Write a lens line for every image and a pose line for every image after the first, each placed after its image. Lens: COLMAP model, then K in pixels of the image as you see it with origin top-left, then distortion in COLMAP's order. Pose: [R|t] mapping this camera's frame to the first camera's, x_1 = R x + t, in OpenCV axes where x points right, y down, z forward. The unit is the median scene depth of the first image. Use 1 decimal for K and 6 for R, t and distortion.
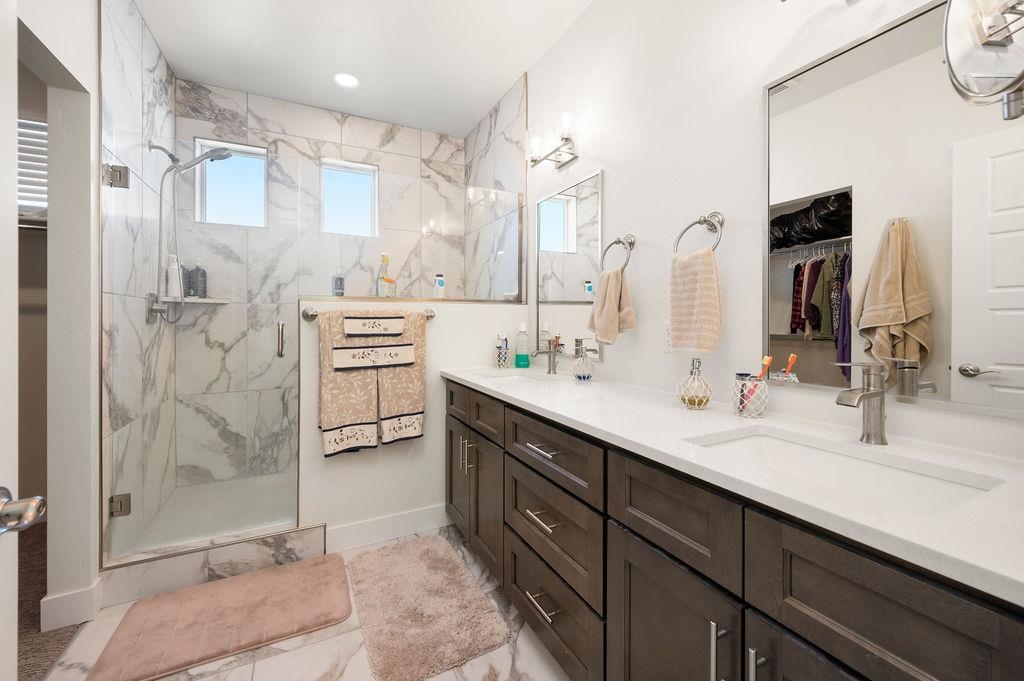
lens RADIAL K [[410.8, 0, 506.7], [0, 410.8, 322.8], [0, 0, 1]] dist [0.000348, -0.000136]
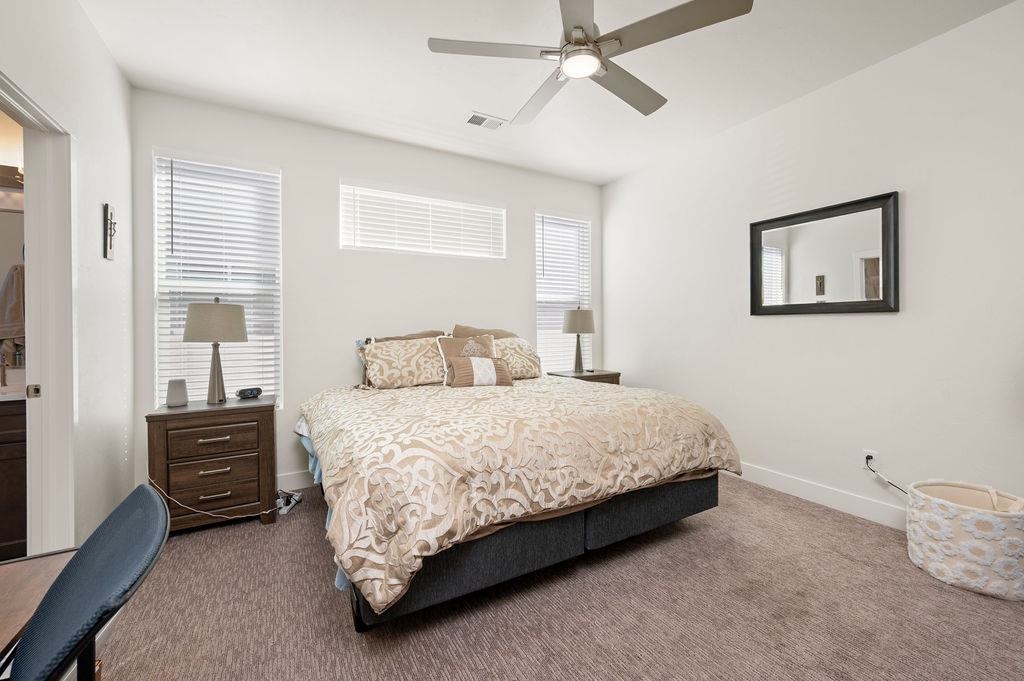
lens RADIAL K [[404.6, 0, 511.1], [0, 404.6, 329.2], [0, 0, 1]] dist [0.000759, 0.000074]
pose [[-0.049202, -0.002226, 0.998786, -0.610311], [0.011965, 0.999924, 0.002818, -0.008481], [-0.998717, 0.012089, -0.049172, -0.712965]]
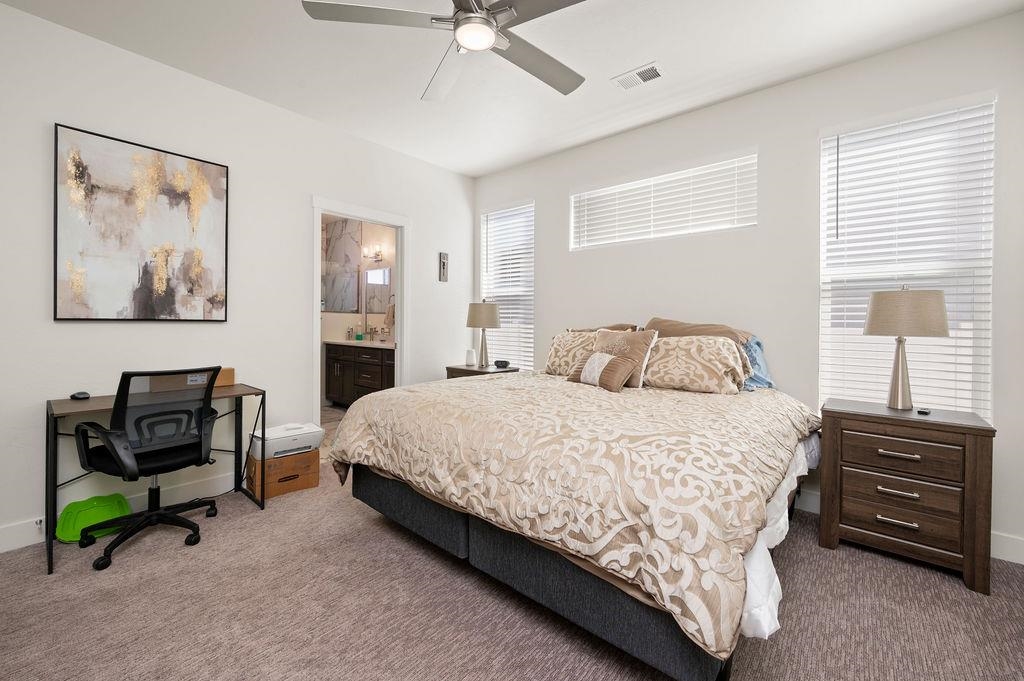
lens RADIAL K [[410.8, 0, 506.7], [0, 410.8, 322.8], [0, 0, 1]] dist [0.000348, -0.000136]
pose [[0.919913, 0.007973, 0.392041, -0.109256], [-0.009646, 0.999951, 0.002298, -0.005709], [-0.392004, -0.005896, 0.919945, -1.526766]]
